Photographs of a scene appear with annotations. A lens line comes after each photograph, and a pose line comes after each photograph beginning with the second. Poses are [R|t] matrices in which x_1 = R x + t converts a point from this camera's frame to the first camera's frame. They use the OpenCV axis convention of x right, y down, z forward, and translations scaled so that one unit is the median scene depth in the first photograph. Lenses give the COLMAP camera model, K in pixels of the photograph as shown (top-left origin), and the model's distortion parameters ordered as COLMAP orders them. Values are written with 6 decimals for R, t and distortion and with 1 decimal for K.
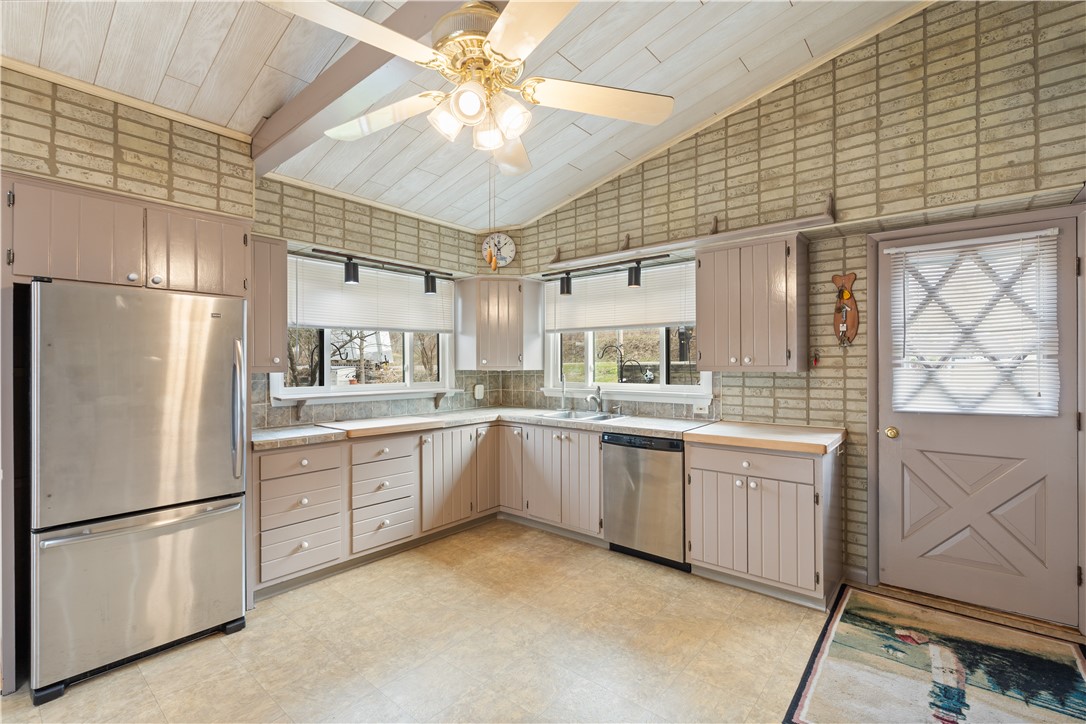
lens RADIAL K [[484.3, 0, 539.9], [0, 484.3, 360.5], [0, 0, 1]] dist [-0.002744, 0.000167]
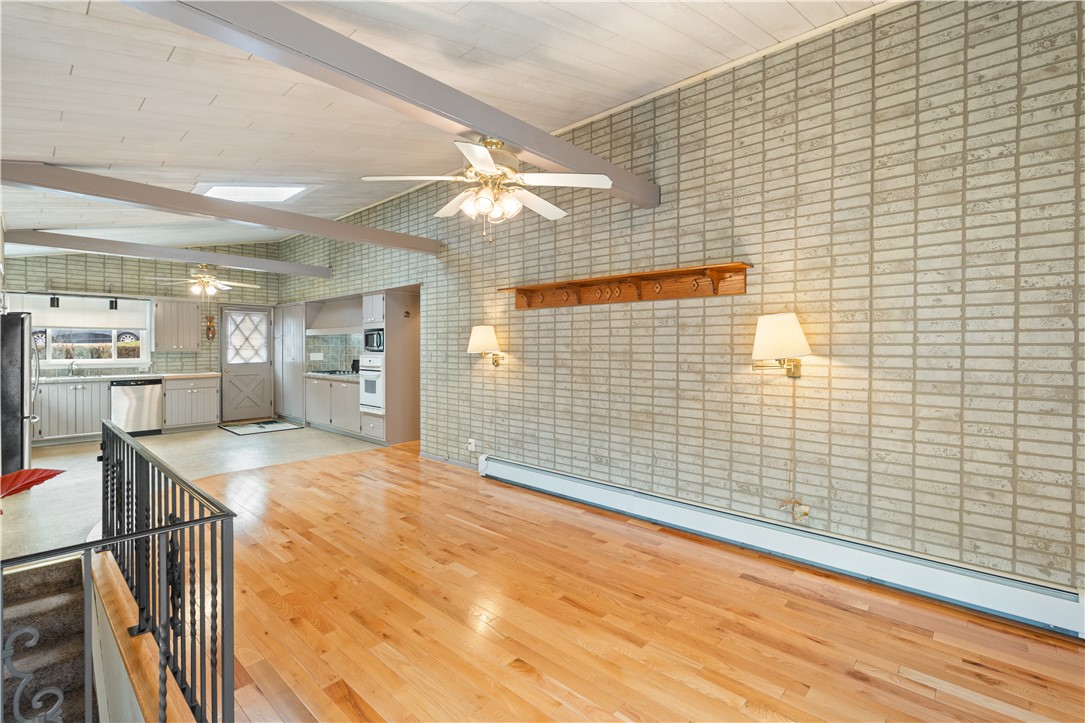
lens RADIAL K [[494.1, 0, 542.1], [0, 494.1, 348.5], [0, 0, 1]] dist [-0.000027, 0.000057]
pose [[0.046752, -0.000200, 0.998907, -2.045480], [-0.006369, 0.999980, 0.000499, -0.004956], [-0.998886, -0.006385, 0.046750, -1.012288]]
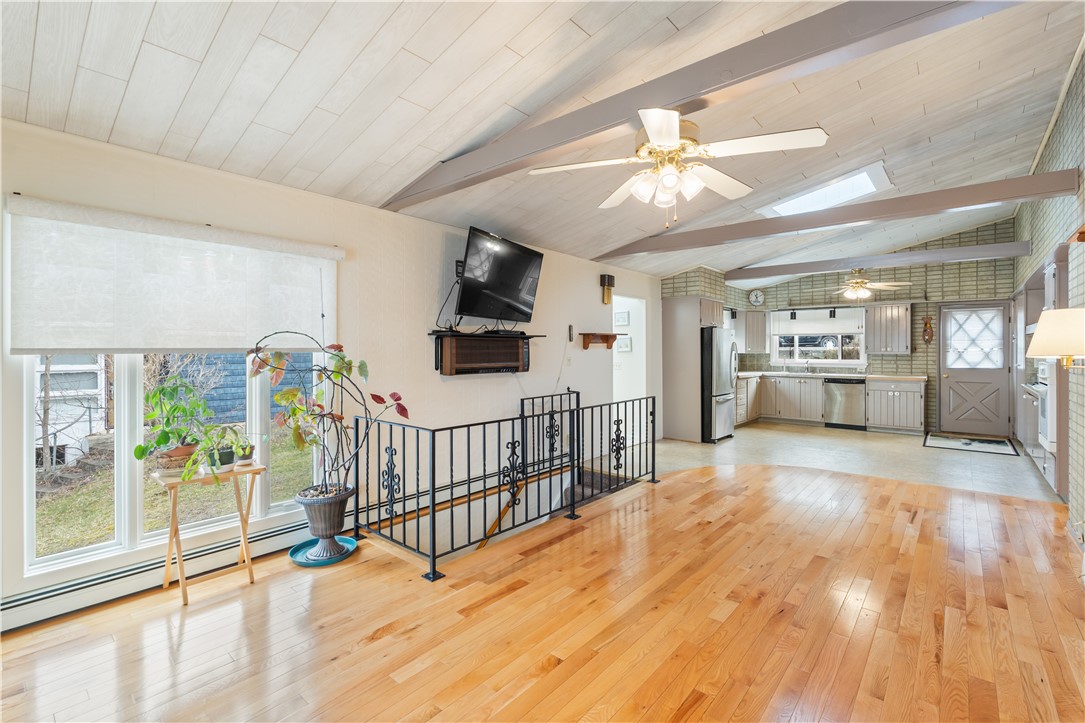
lens RADIAL K [[484.7, 0, 539.7], [0, 484.7, 347.9], [0, 0, 1]] dist [-0.002412, -0.000173]
pose [[0.999942, 0.004256, -0.009852, -1.402812], [-0.004238, 0.999989, 0.001773, -0.005485], [0.009859, -0.001731, 0.999950, -1.601556]]
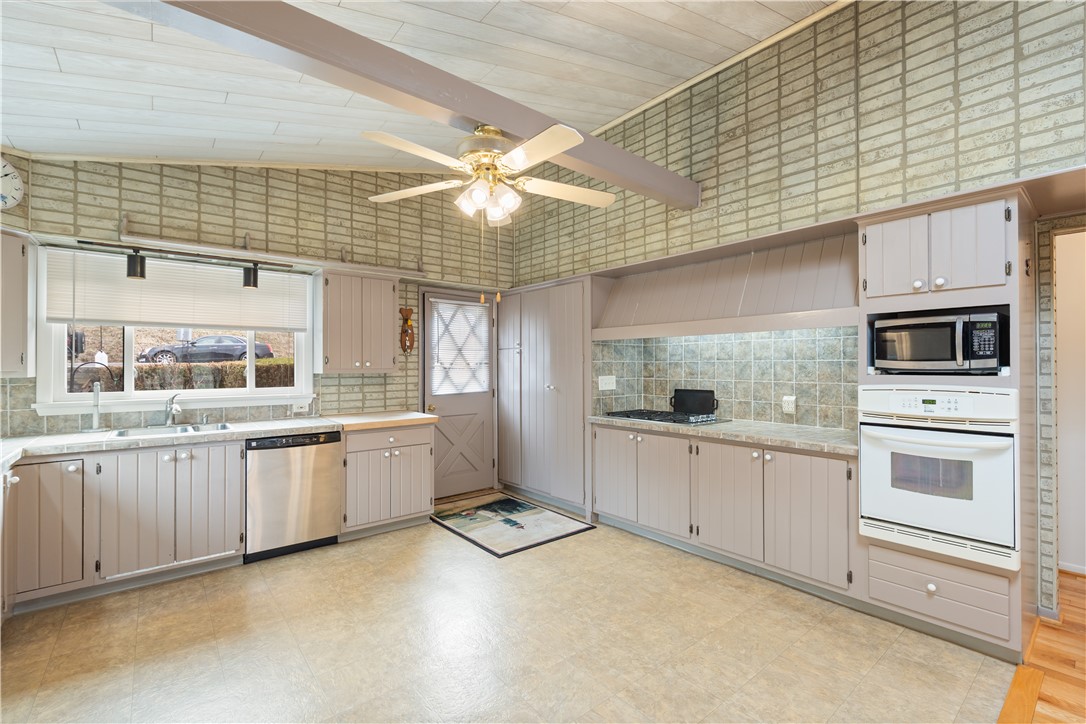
lens RADIAL K [[482.1, 0, 543.0], [0, 482.1, 362.0], [0, 0, 1]] dist [0.007988, -0.000357]
pose [[0.182147, 0.010269, 0.983218, -0.752690], [-0.003675, 0.999946, -0.009763, 0.004152], [-0.983264, -0.001835, 0.182175, 0.281039]]
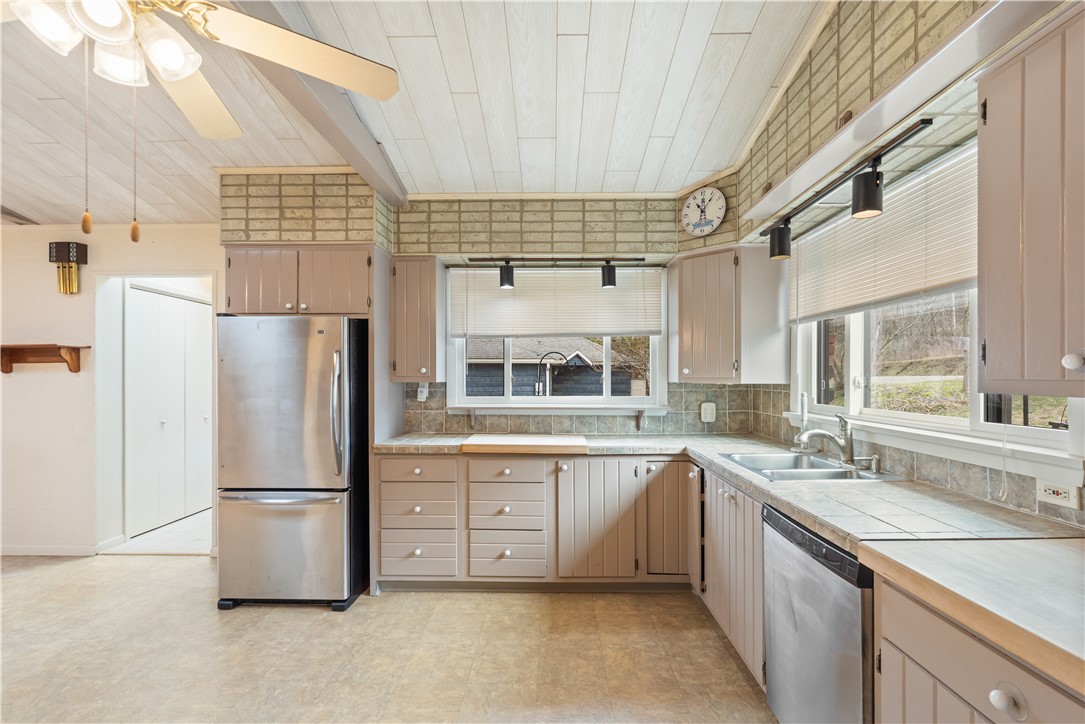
lens RADIAL K [[482.4, 0, 545.6], [0, 482.4, 375.7], [0, 0, 1]] dist [-0.004652, 0.000077]
pose [[0.635324, 0.004045, -0.772235, 0.419745], [0.004551, 0.999949, 0.008981, 0.002580], [0.772232, -0.009220, 0.635273, 0.511997]]
